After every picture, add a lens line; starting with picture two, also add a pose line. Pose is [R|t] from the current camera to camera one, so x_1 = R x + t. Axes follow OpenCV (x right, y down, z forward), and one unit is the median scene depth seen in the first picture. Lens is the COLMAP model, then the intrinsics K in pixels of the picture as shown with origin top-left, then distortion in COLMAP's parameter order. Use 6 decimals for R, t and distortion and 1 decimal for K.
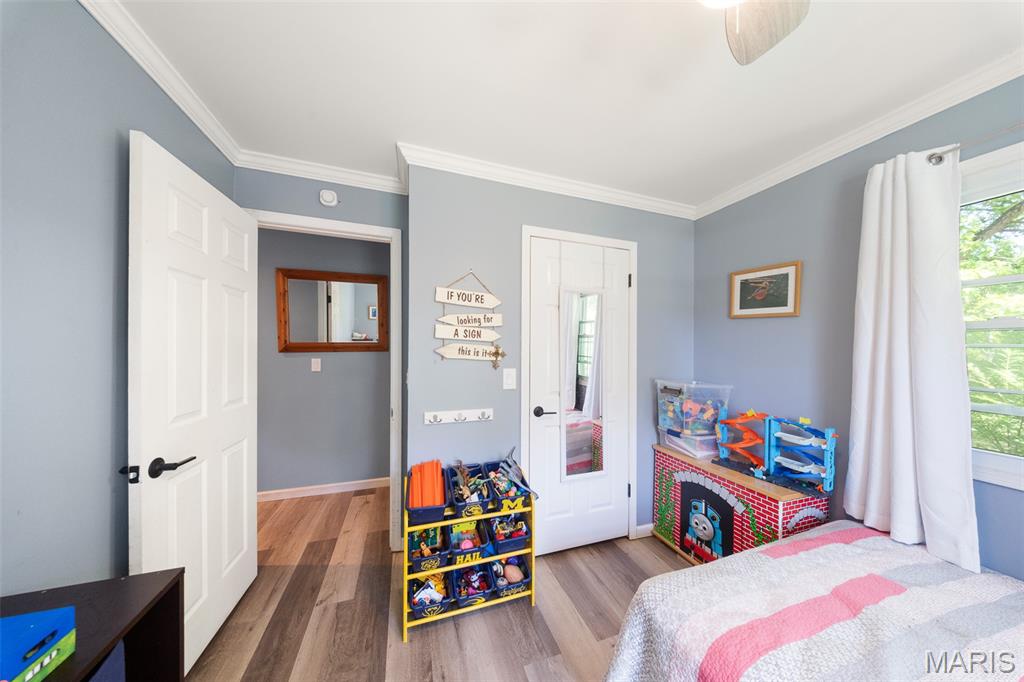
lens RADIAL K [[306.2, 0, 515.0], [0, 306.2, 346.9], [0, 0, 1]] dist [0.000039, -0.000021]
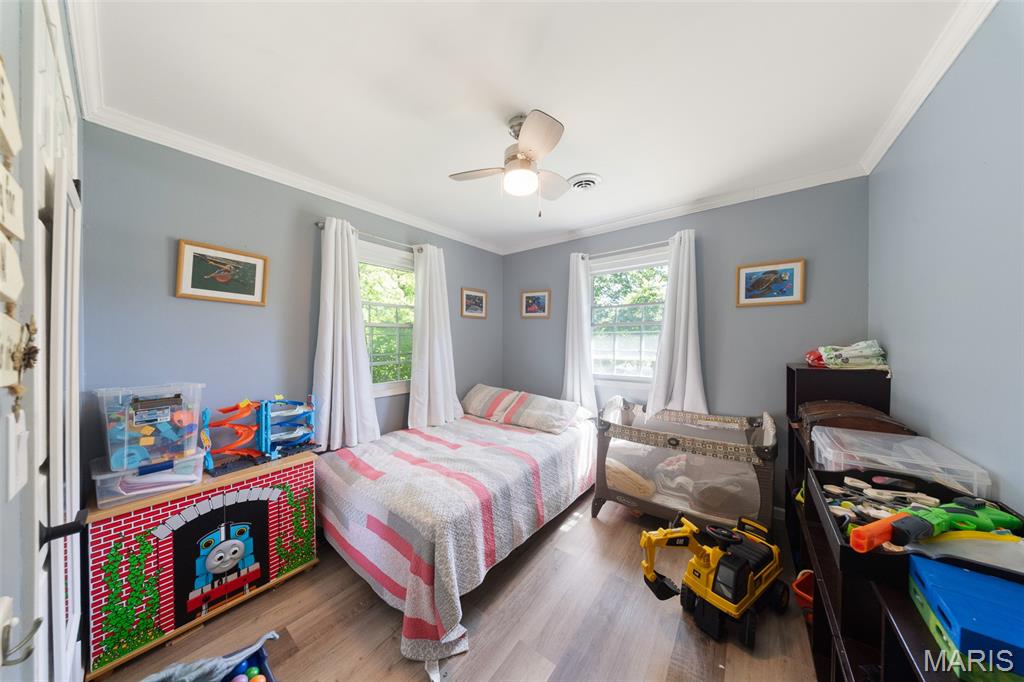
lens RADIAL K [[306.2, 0, 512.0], [0, 306.2, 342.3], [0, 0, 1]] dist [0.000039, -0.000021]
pose [[-0.540948, -0.019663, 0.840826, -0.449934], [-0.004468, 0.999780, 0.020506, 0.003012], [-0.841044, 0.007336, -0.540916, 0.770705]]
